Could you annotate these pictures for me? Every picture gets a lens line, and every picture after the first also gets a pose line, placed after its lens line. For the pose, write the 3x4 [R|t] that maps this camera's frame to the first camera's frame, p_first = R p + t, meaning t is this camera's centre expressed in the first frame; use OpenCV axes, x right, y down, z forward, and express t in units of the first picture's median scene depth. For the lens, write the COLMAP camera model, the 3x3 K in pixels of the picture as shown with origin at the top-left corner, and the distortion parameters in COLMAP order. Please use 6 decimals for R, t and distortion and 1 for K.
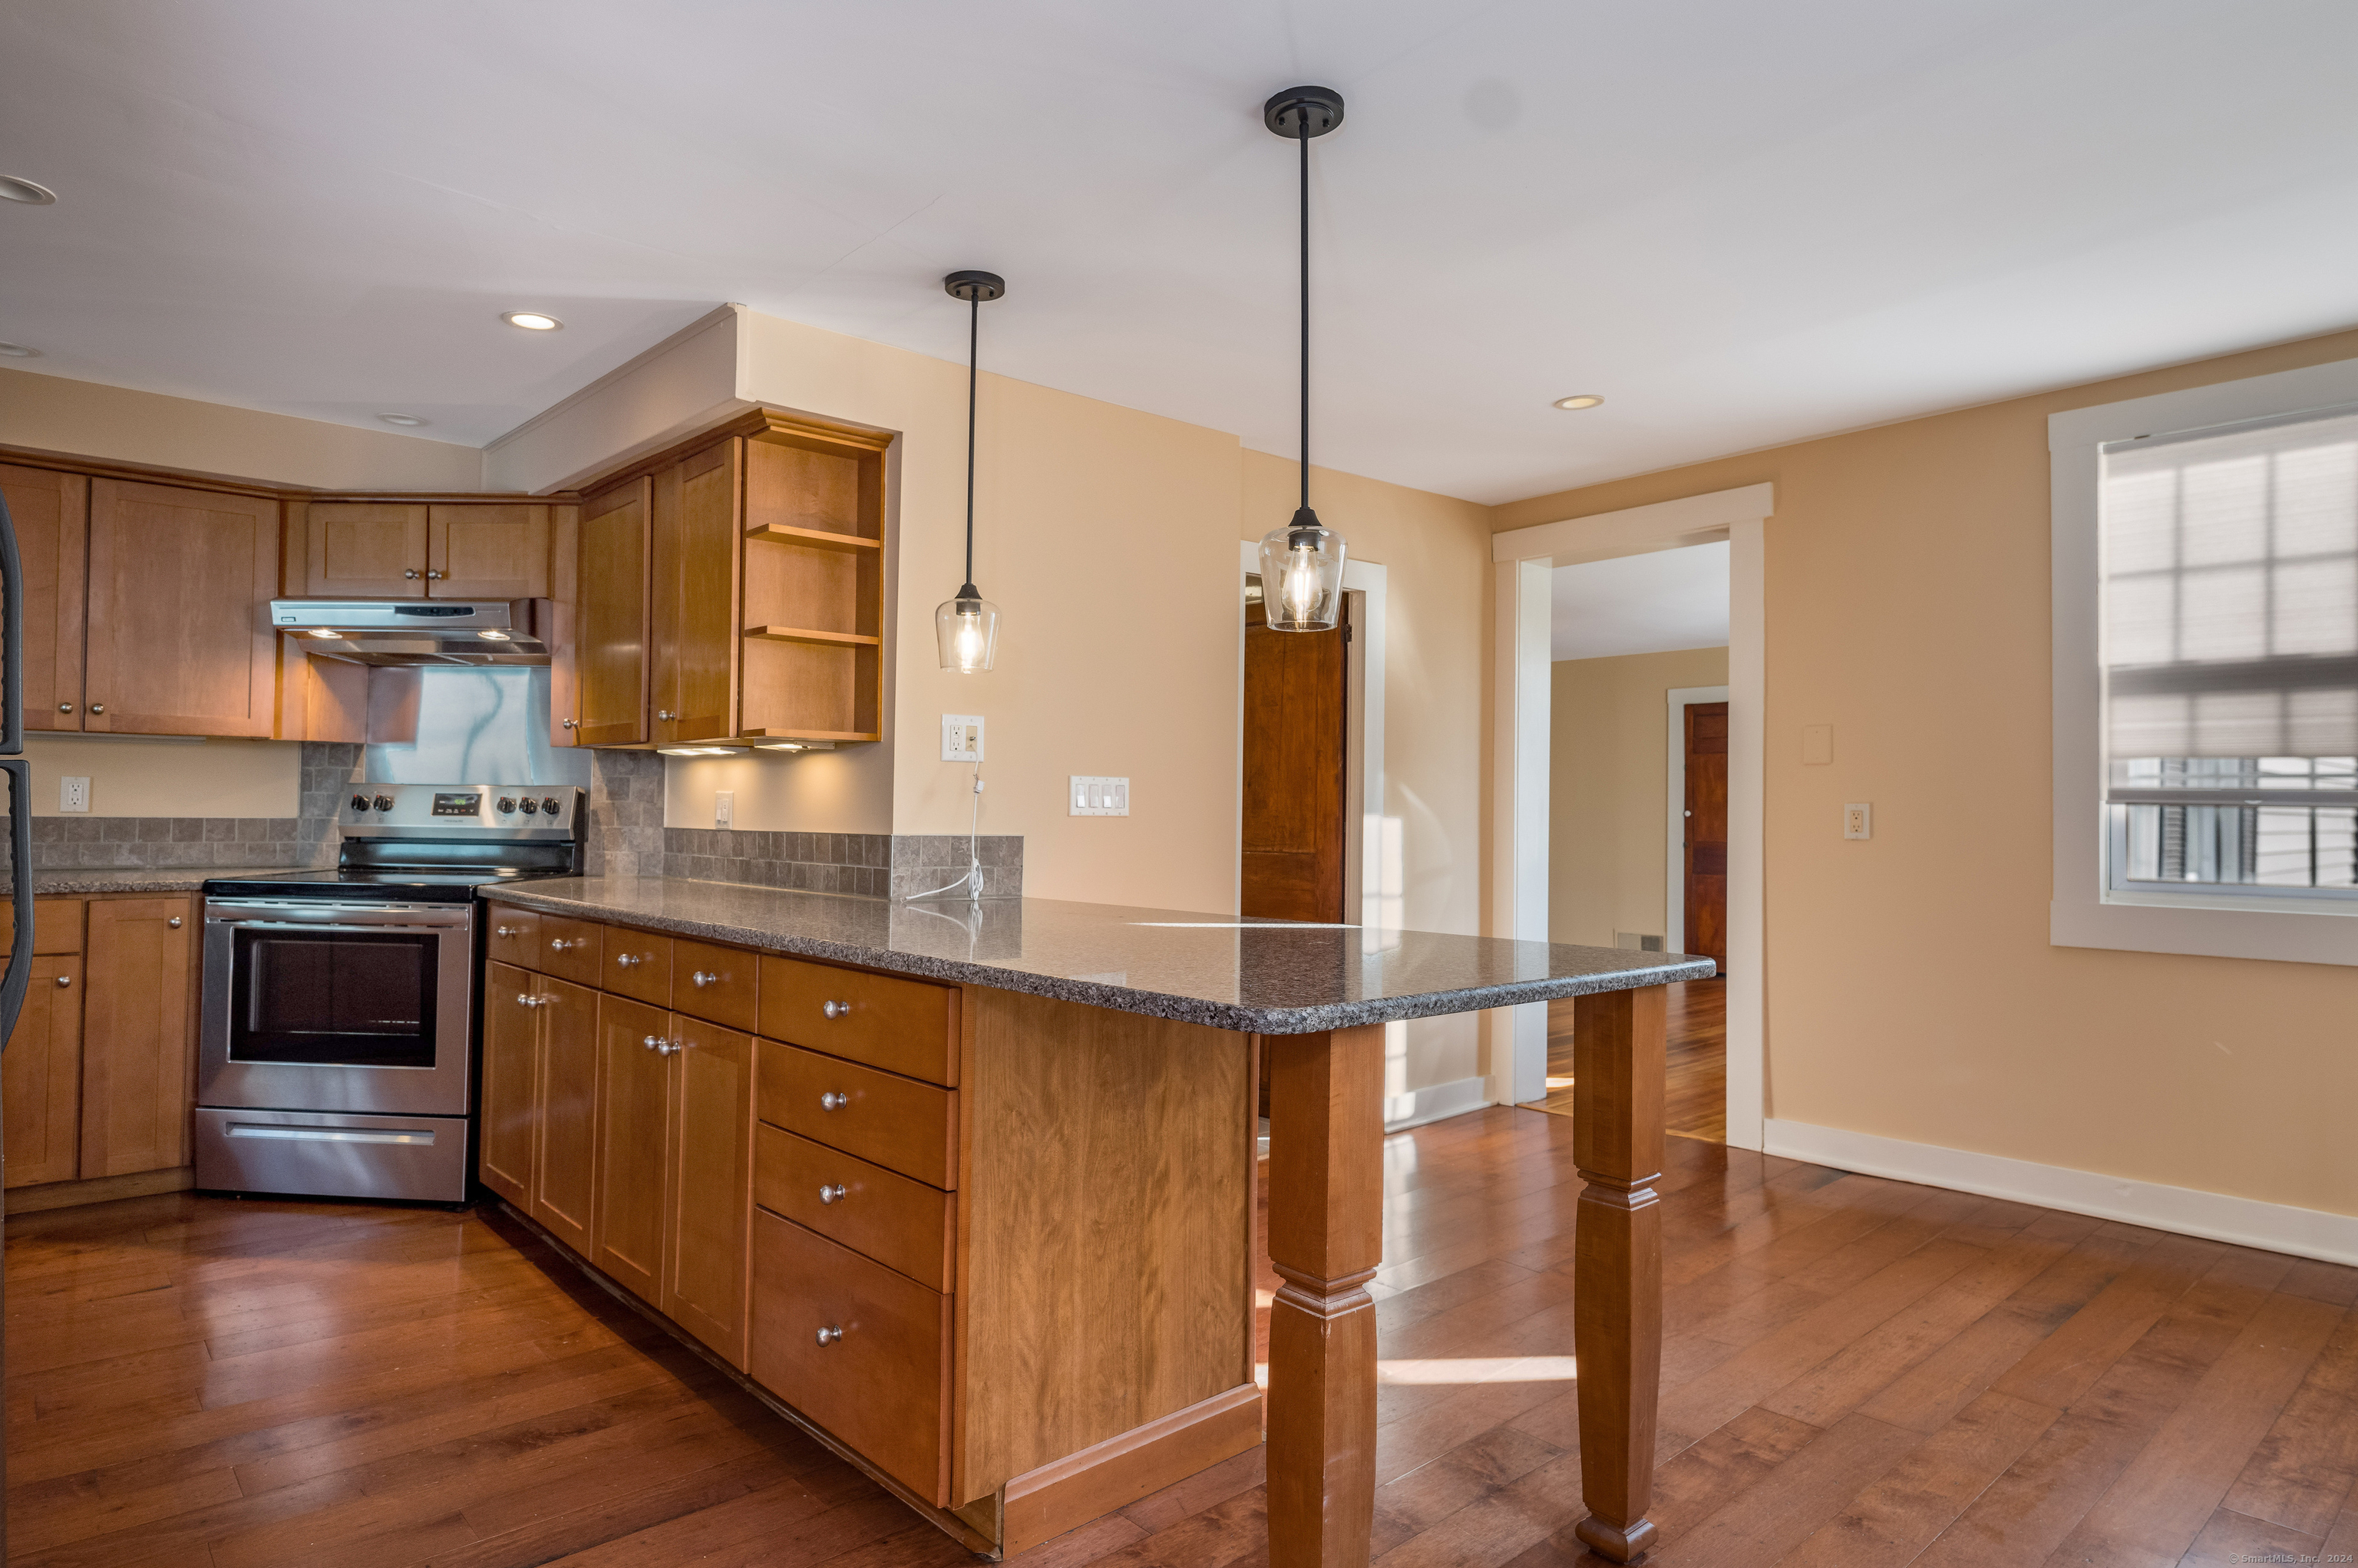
lens RADIAL K [[1256.2, 0, 1191.7], [0, 1256.2, 785.5], [0, 0, 1]] dist [0.017831, -0.005278]
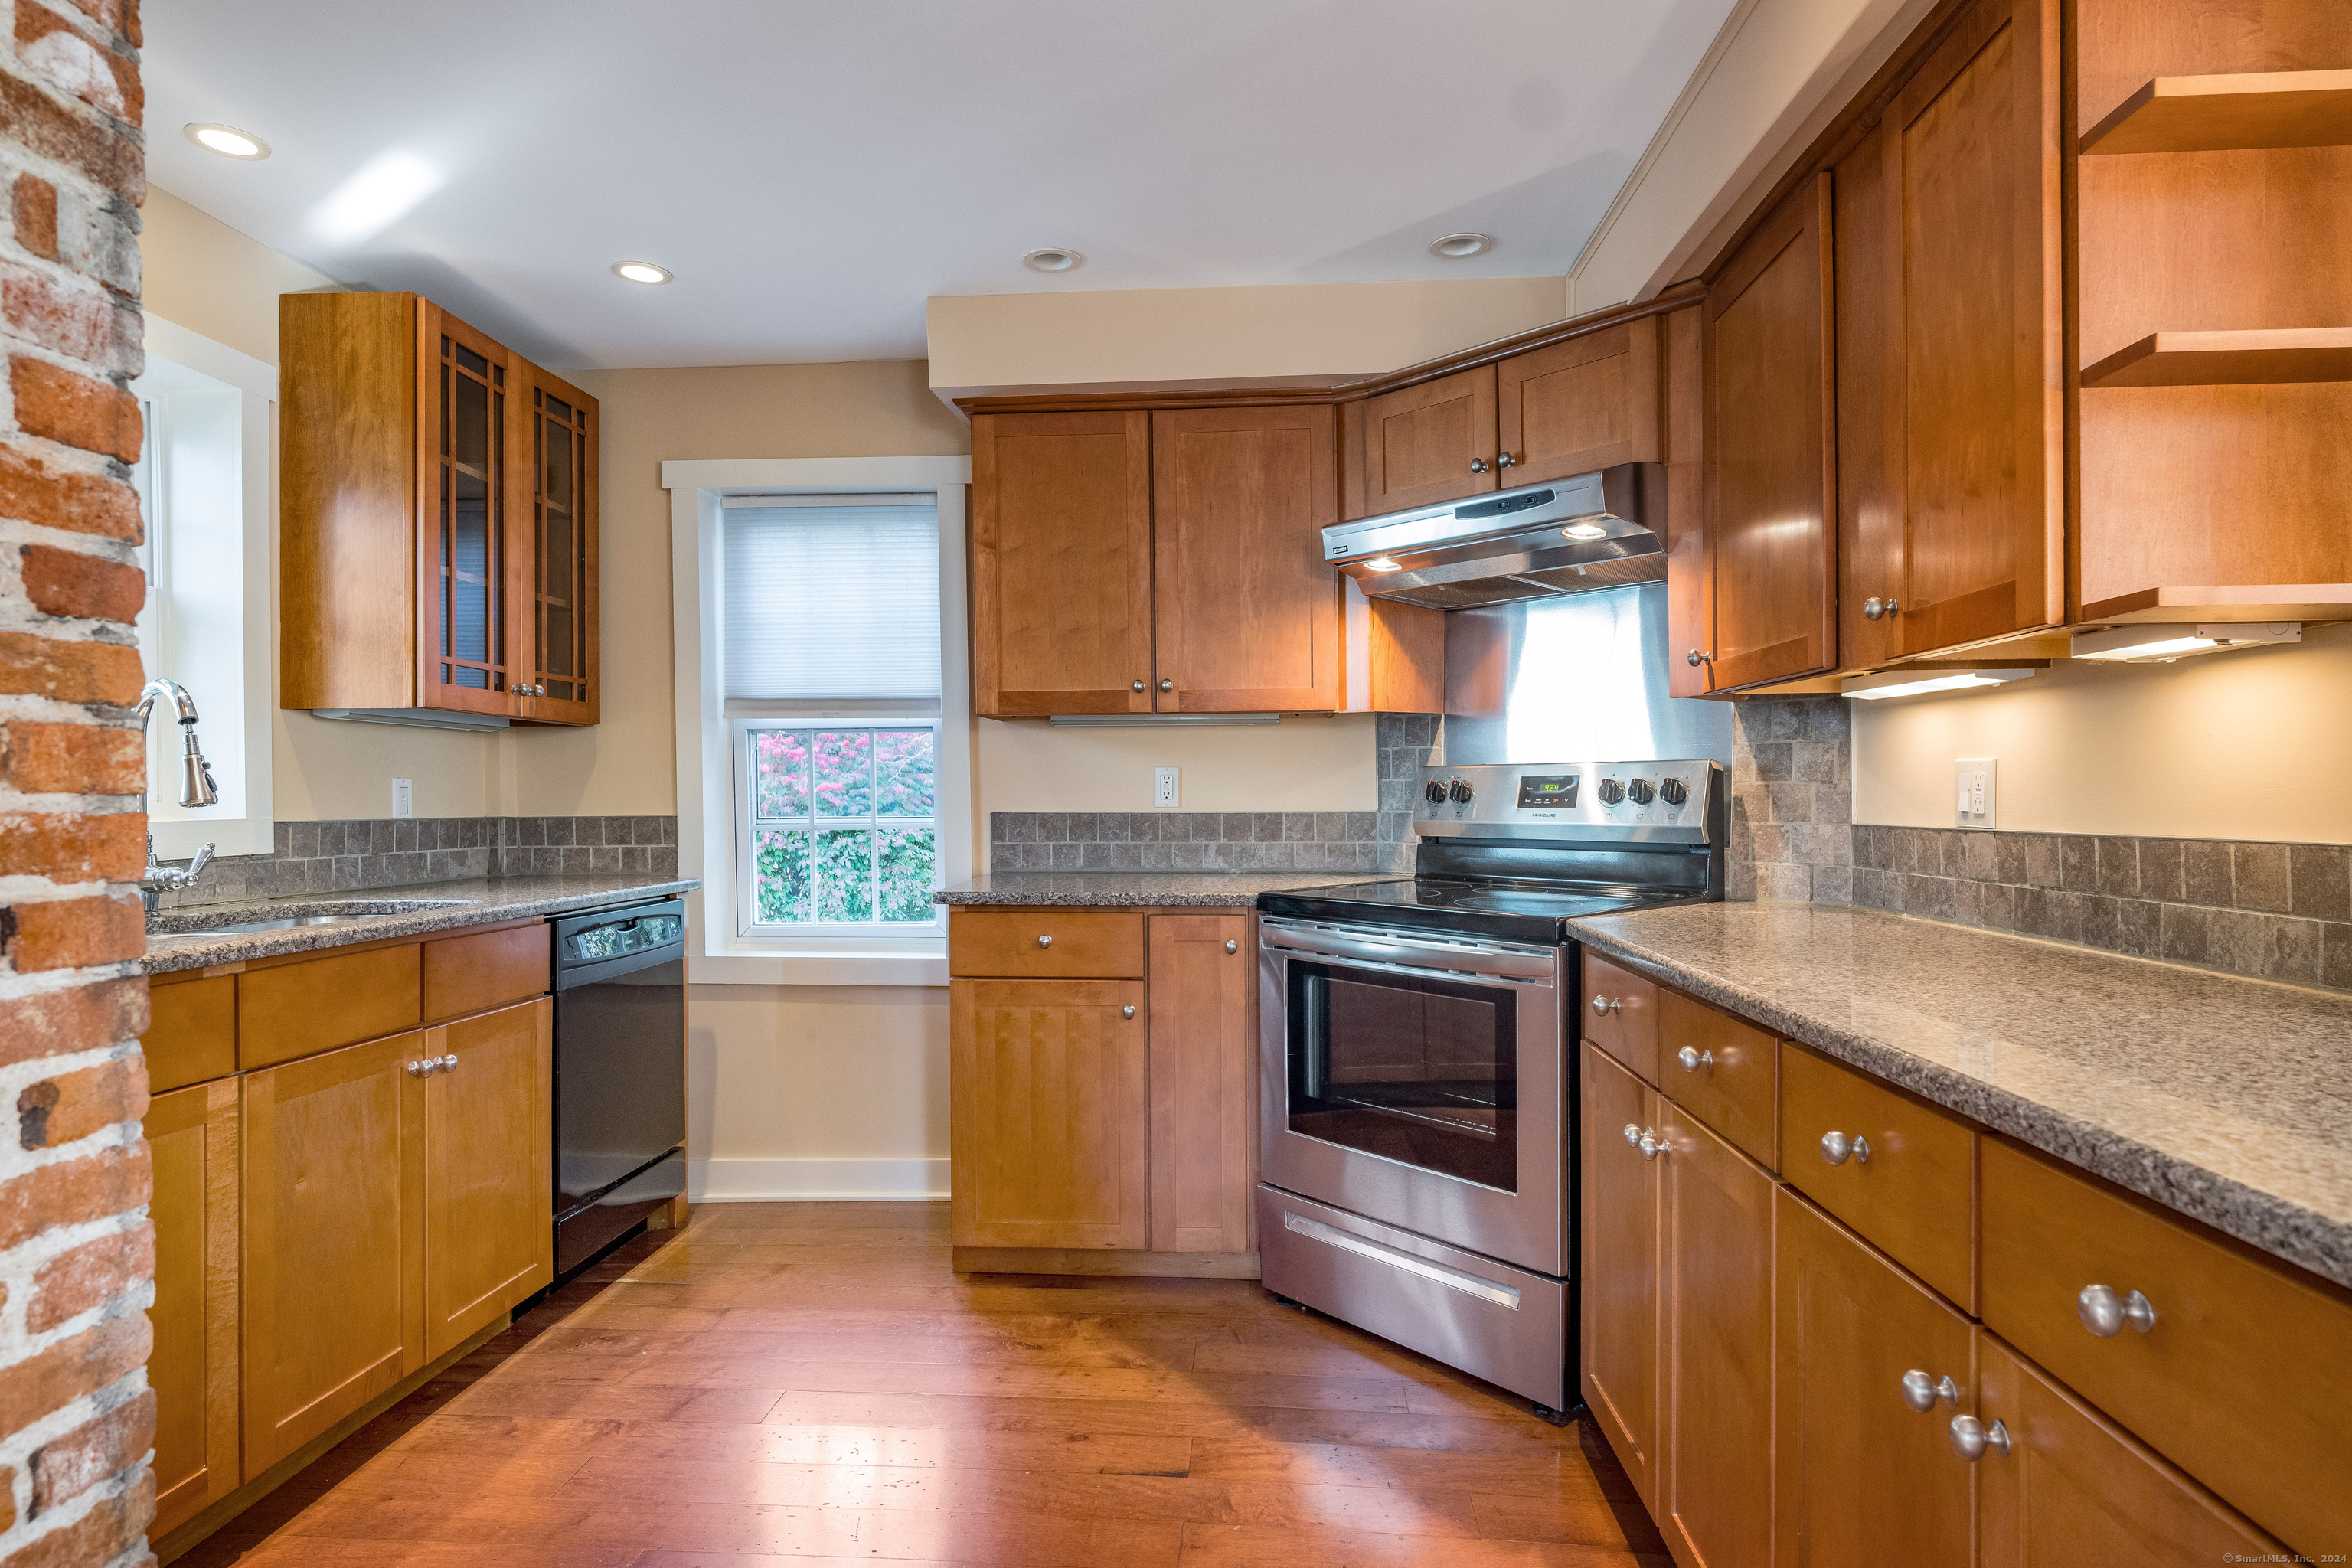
lens RADIAL K [[1319.1, 0, 1195.8], [0, 1319.1, 794.7], [0, 0, 1]] dist [-0.014696, 0.002882]
pose [[0.680077, -0.015815, -0.732970, -0.197887], [0.029108, 0.999561, 0.005441, 0.007855], [0.732563, -0.025035, 0.680239, 0.397574]]
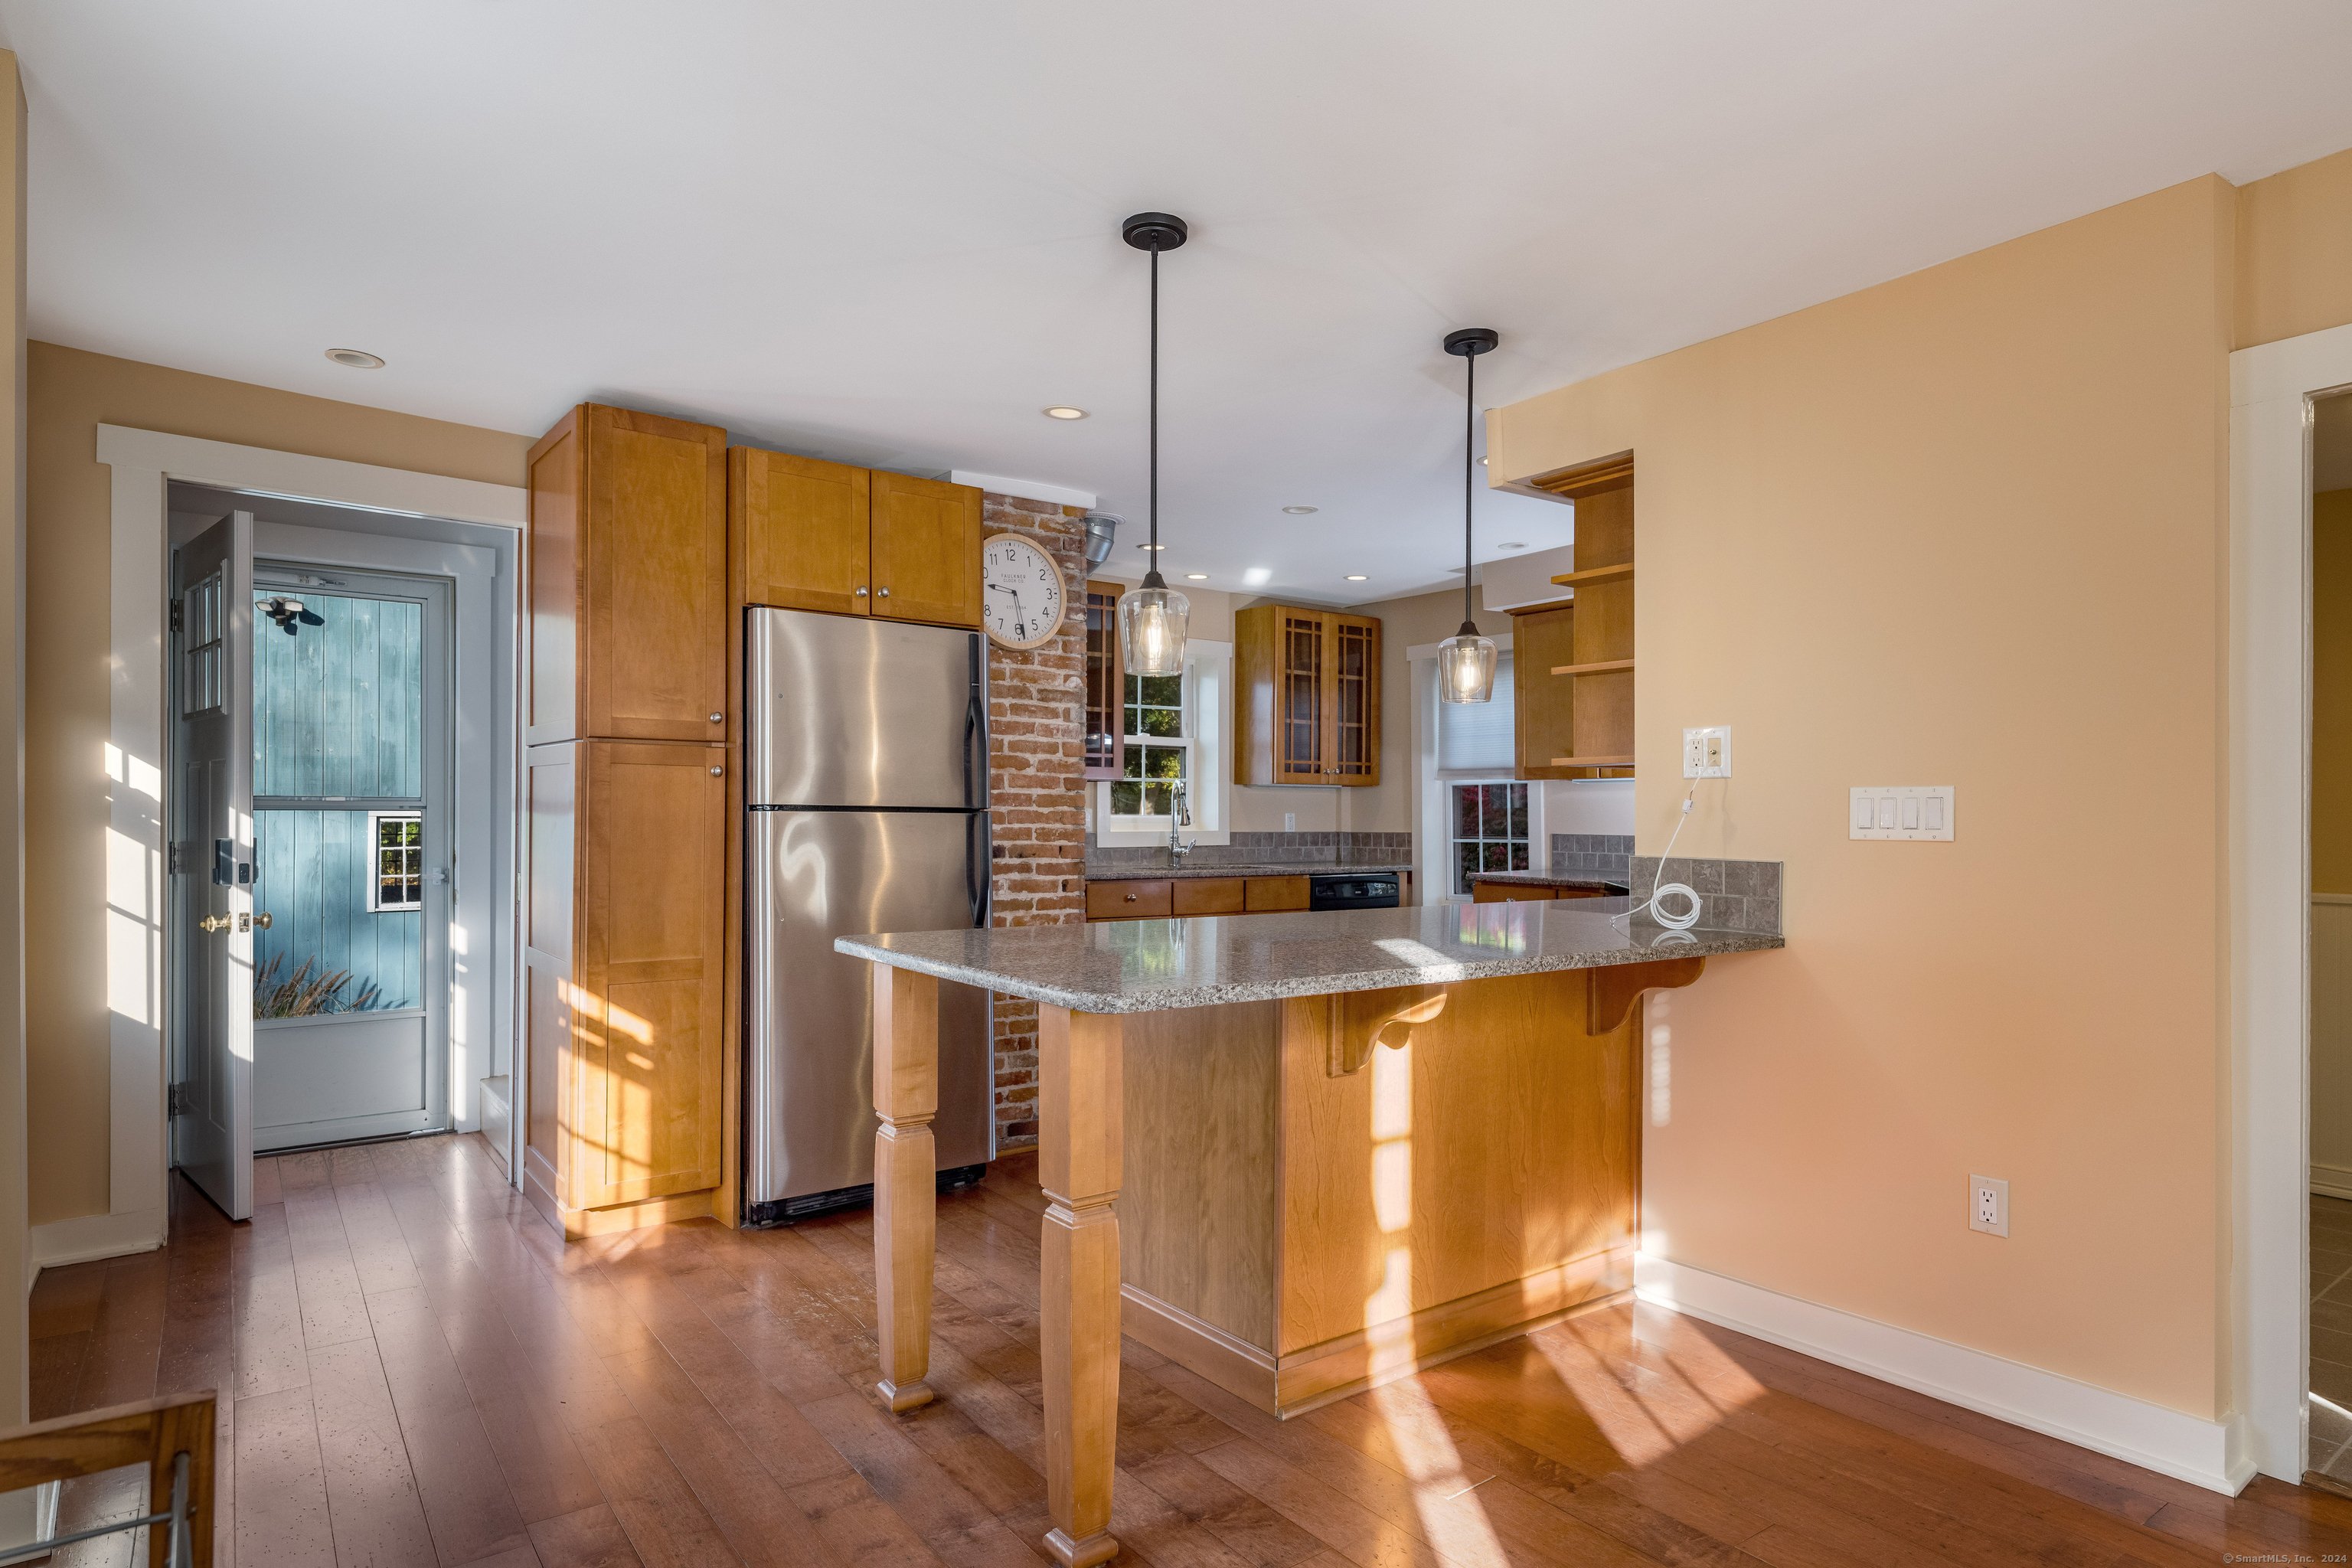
lens RADIAL K [[1325.8, 0, 1172.5], [0, 1325.8, 808.6], [0, 0, 1]] dist [0.003768, 0.001201]
pose [[-0.106222, -0.017049, -0.994196, 0.737449], [0.018114, 0.999654, -0.019077, 0.013126], [0.994177, -0.020035, -0.105877, 0.641631]]
